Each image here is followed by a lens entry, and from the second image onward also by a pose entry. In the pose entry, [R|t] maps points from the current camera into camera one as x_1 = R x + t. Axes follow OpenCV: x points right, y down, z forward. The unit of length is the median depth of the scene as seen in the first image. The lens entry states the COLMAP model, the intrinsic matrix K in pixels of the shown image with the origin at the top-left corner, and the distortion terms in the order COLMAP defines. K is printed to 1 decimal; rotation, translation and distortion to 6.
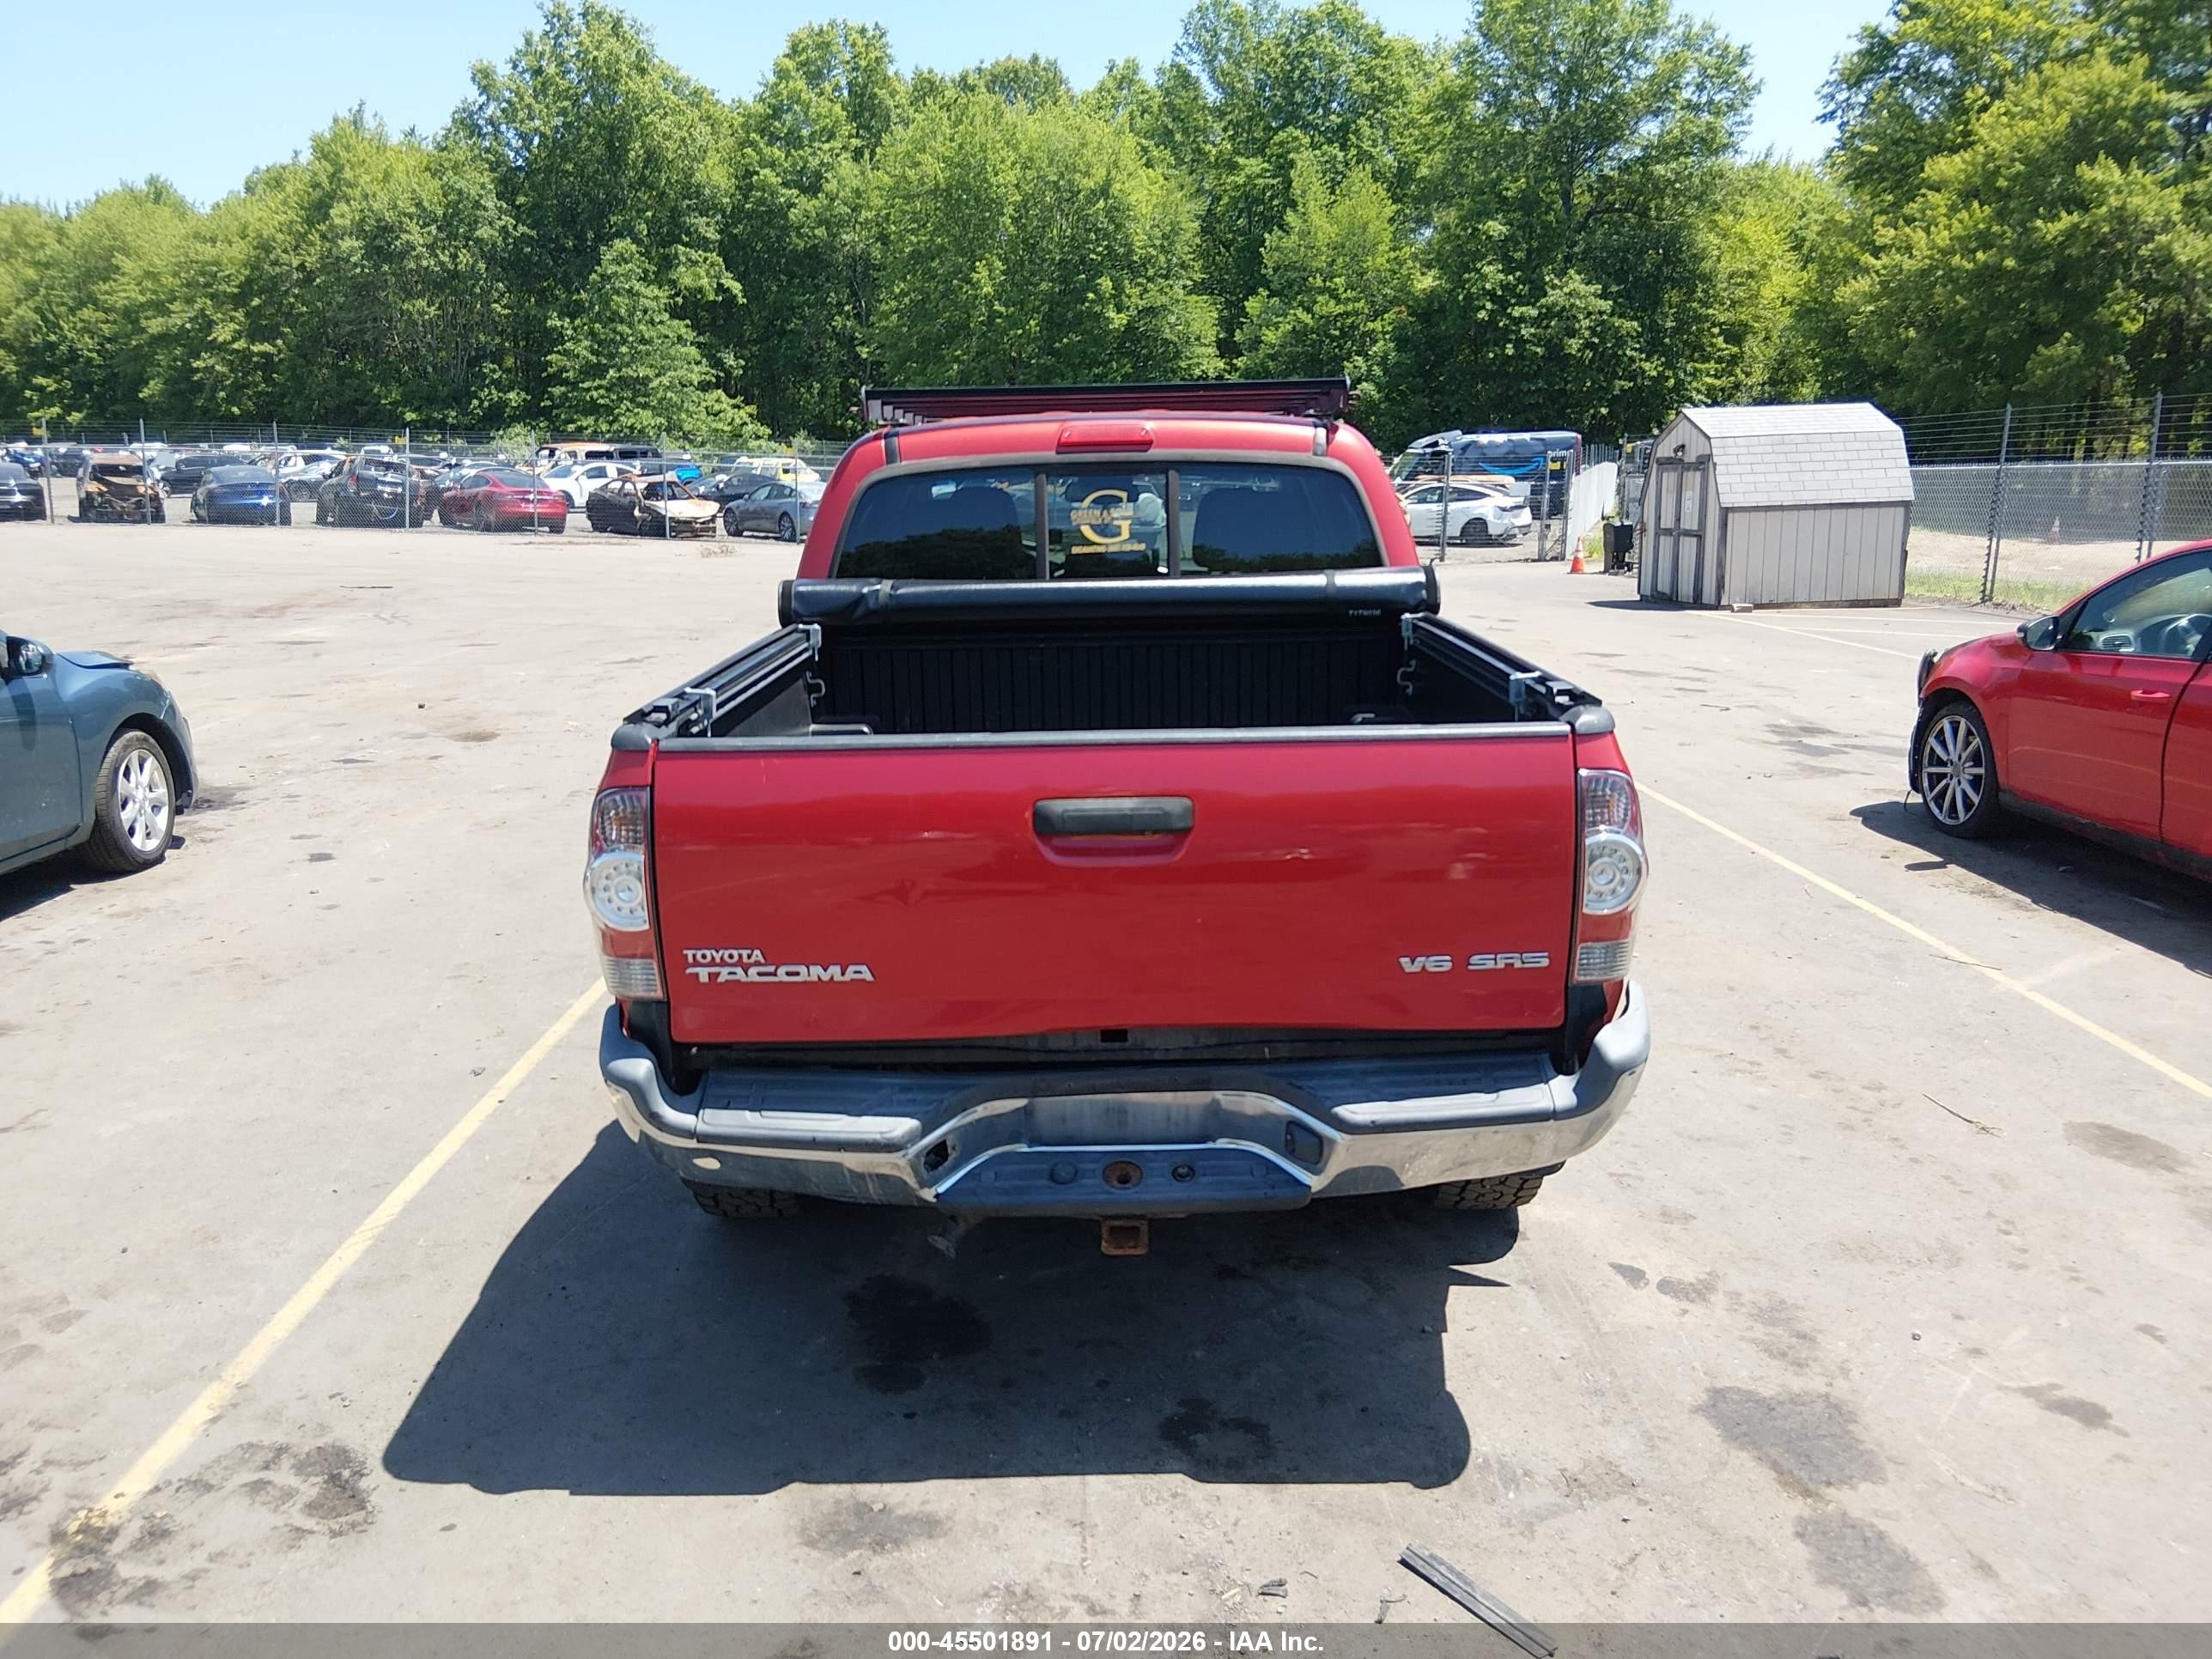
lens RADIAL K [[1683.0, 0, 1110.8], [0, 1683.0, 829.2], [0, 0, 1]] dist [0.054554, -0.102850]
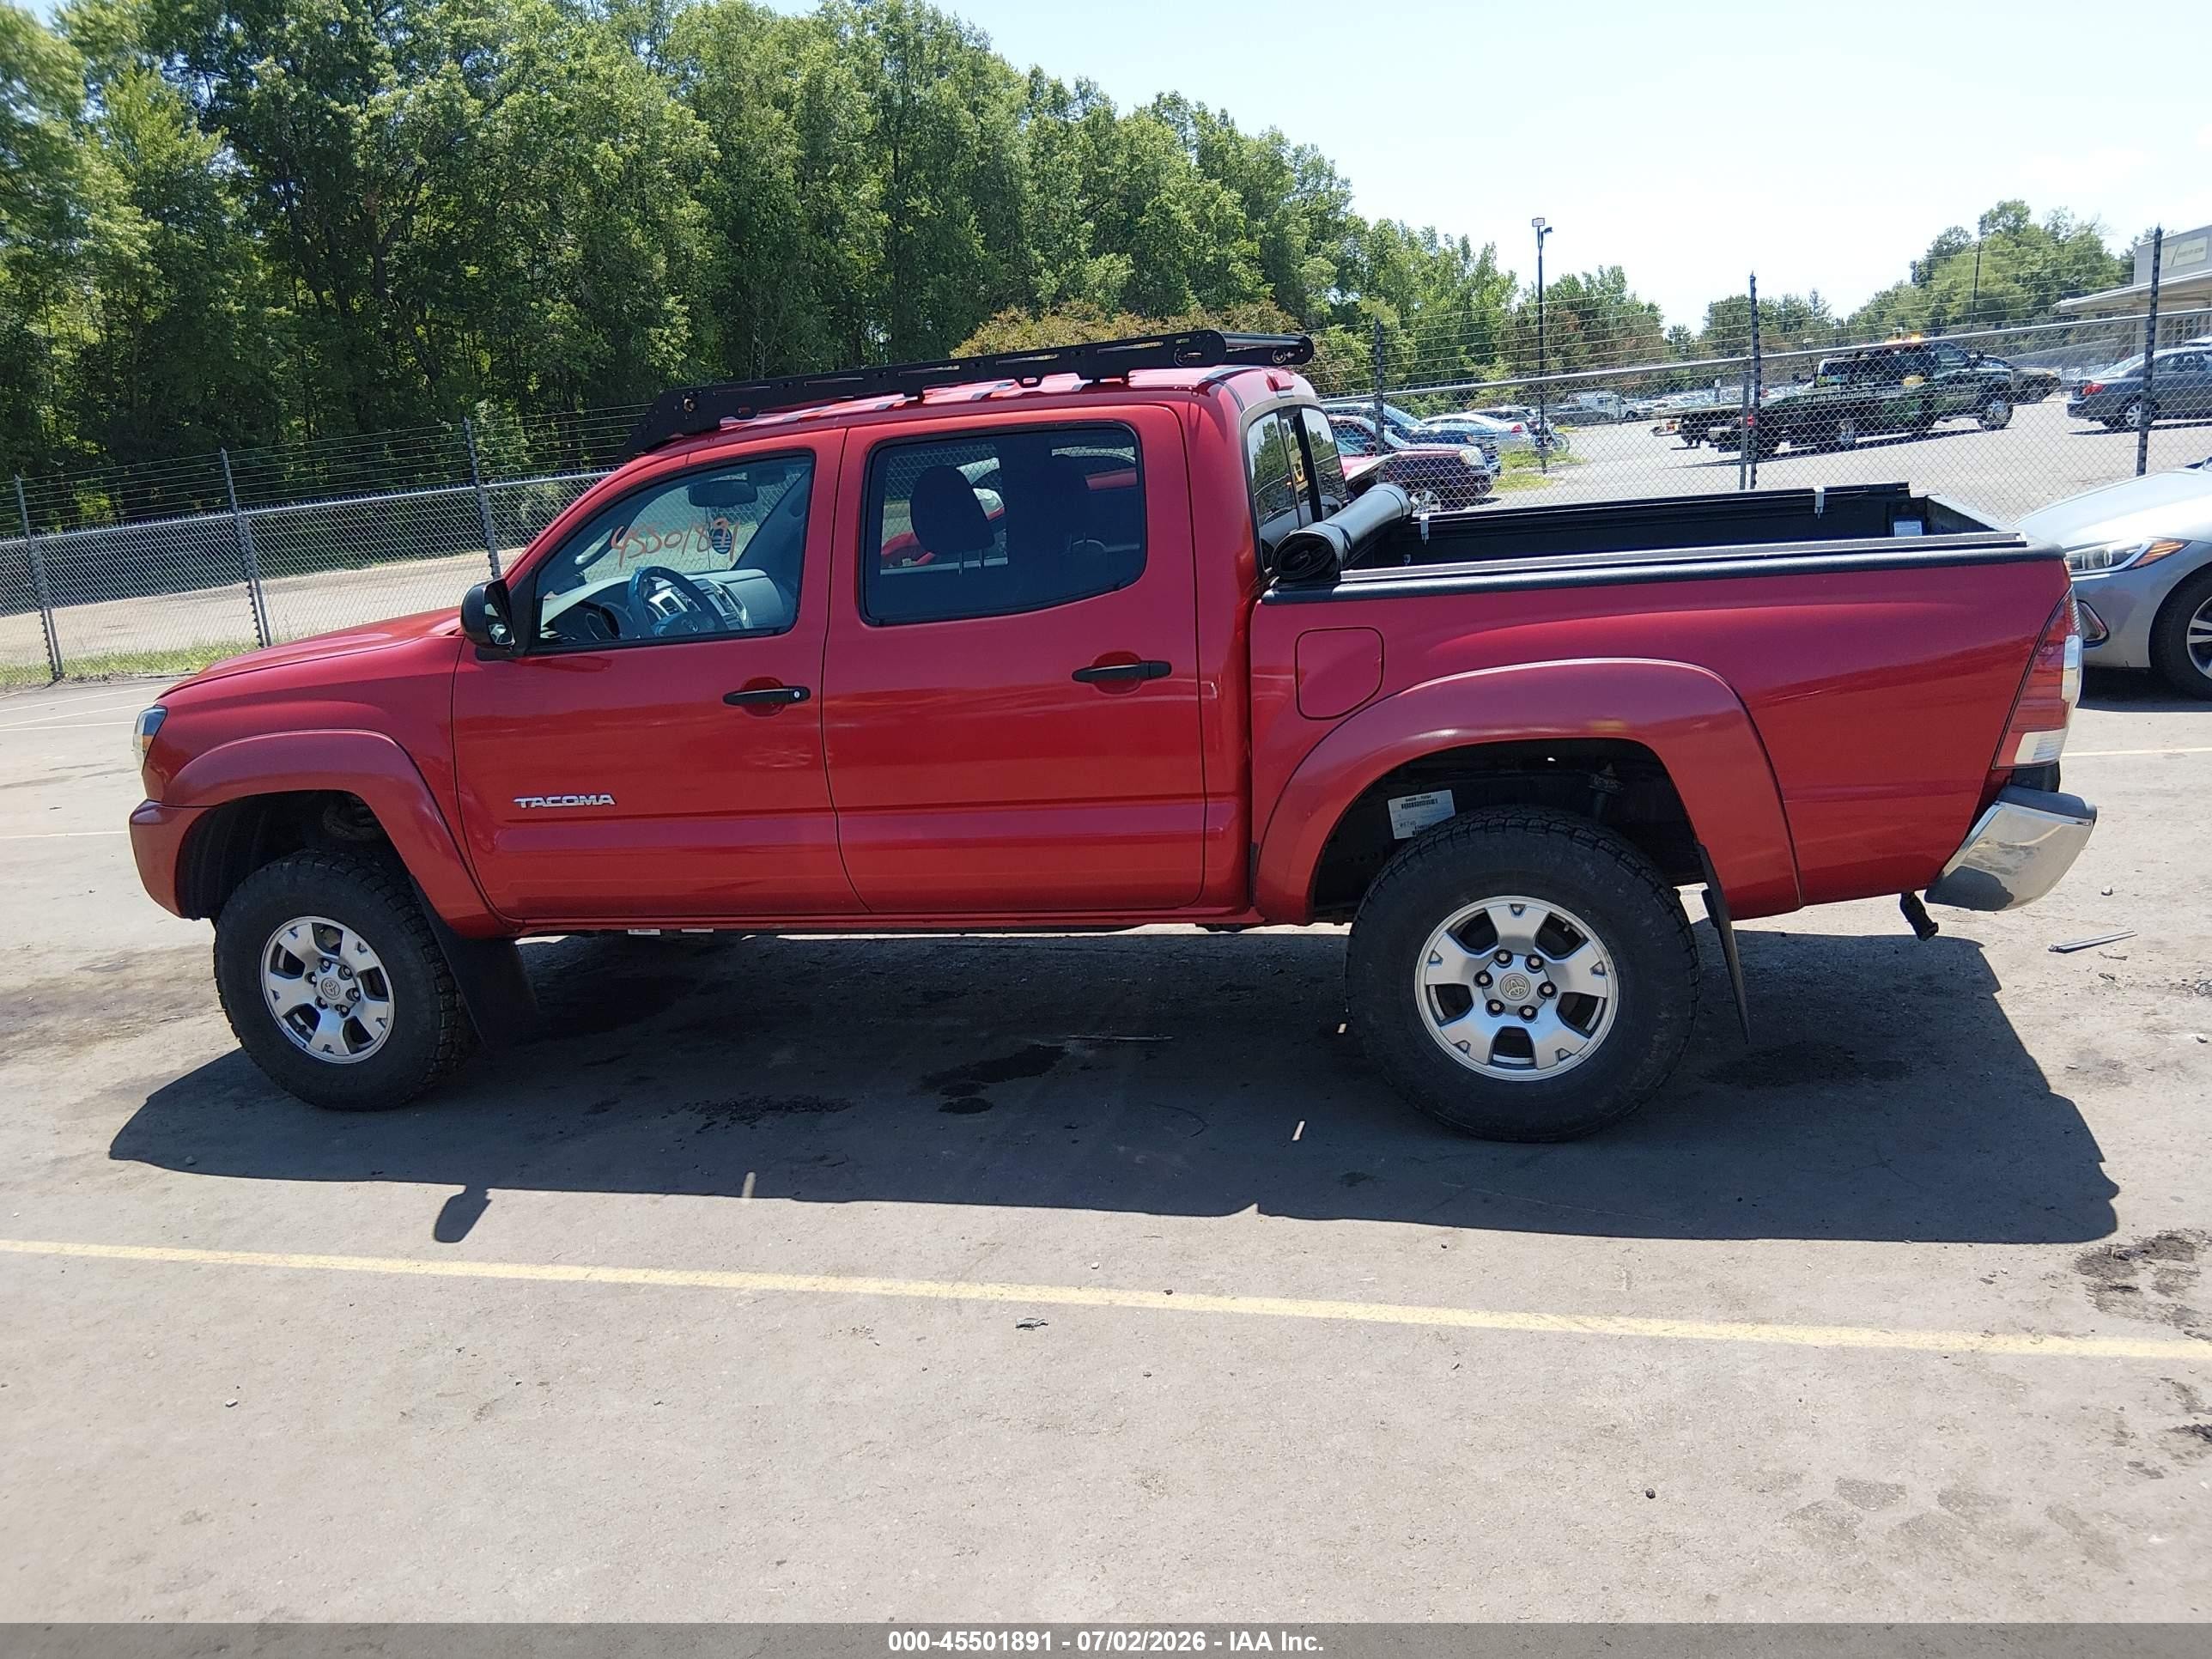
lens RADIAL K [[1683.0, 0, 1105.0], [0, 1683.0, 814.3], [0, 0, 1]] dist [0.054554, -0.102850]
pose [[0.287127, -0.230631, 0.929714, -1.000441], [0.287055, 0.946693, 0.146190, -0.149113], [-0.913869, 0.224904, 0.338025, 0.733939]]
